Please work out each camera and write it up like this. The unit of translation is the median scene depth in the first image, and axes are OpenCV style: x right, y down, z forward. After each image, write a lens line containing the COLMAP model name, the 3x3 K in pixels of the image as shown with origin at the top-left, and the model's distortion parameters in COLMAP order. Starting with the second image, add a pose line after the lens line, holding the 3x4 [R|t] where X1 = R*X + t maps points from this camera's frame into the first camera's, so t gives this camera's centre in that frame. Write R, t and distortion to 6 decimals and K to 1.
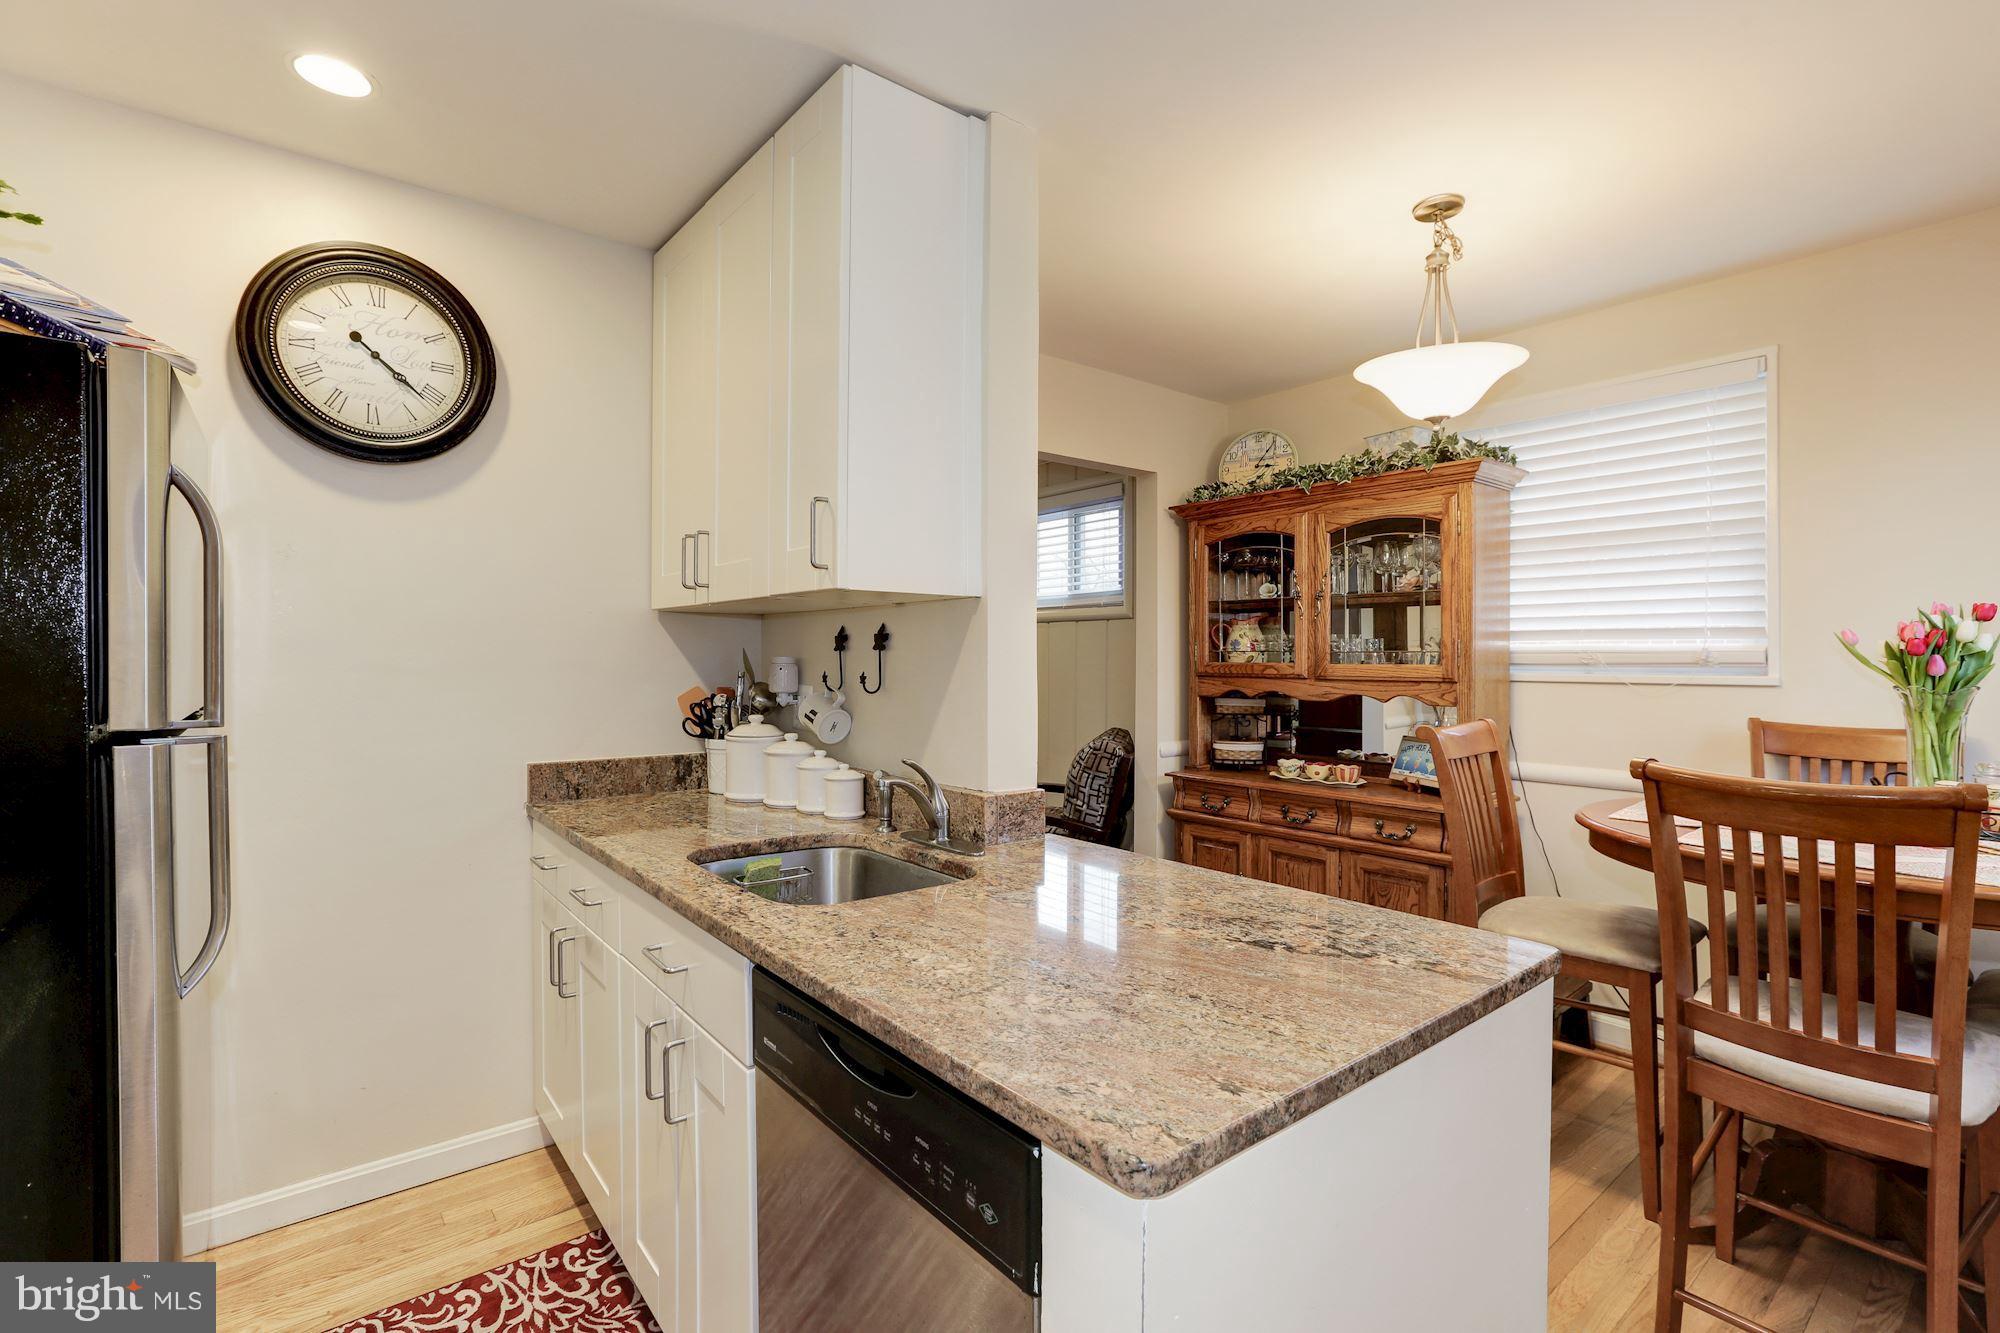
lens RADIAL K [[900.8, 0, 977.4], [0, 900.8, 661.1], [0, 0, 1]] dist [-0.034494, 0.020140]
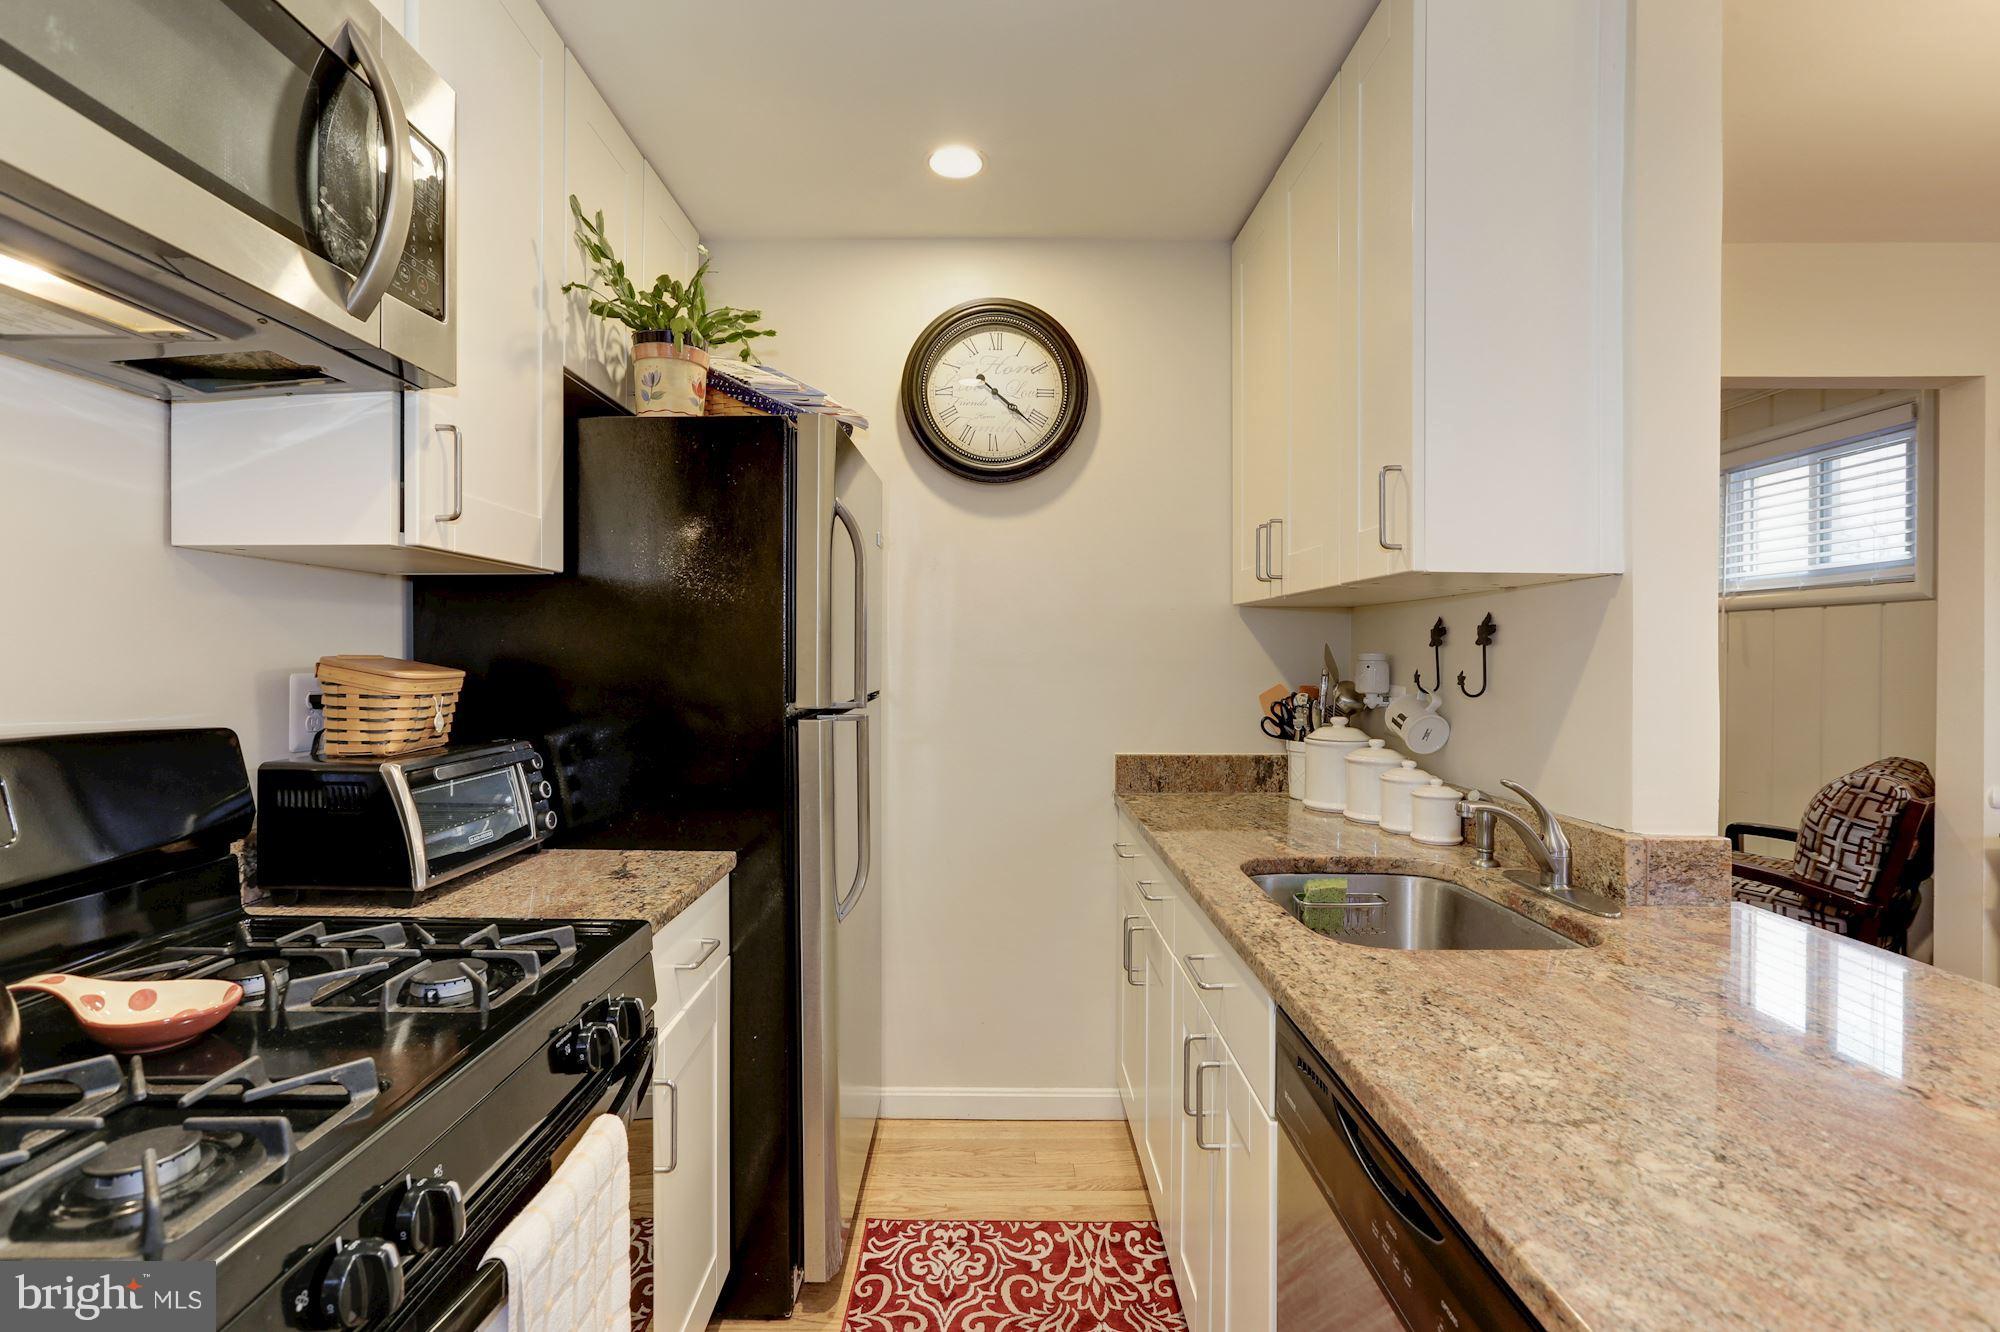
lens RADIAL K [[893.3, 0, 1001.8], [0, 893.3, 656.5], [0, 0, 1]] dist [-0.034017, 0.018180]
pose [[0.794301, 0.003148, -0.607516, 0.039241], [-0.005516, 0.999983, -0.002031, 0.002757], [0.607499, 0.004965, 0.794305, 0.096880]]
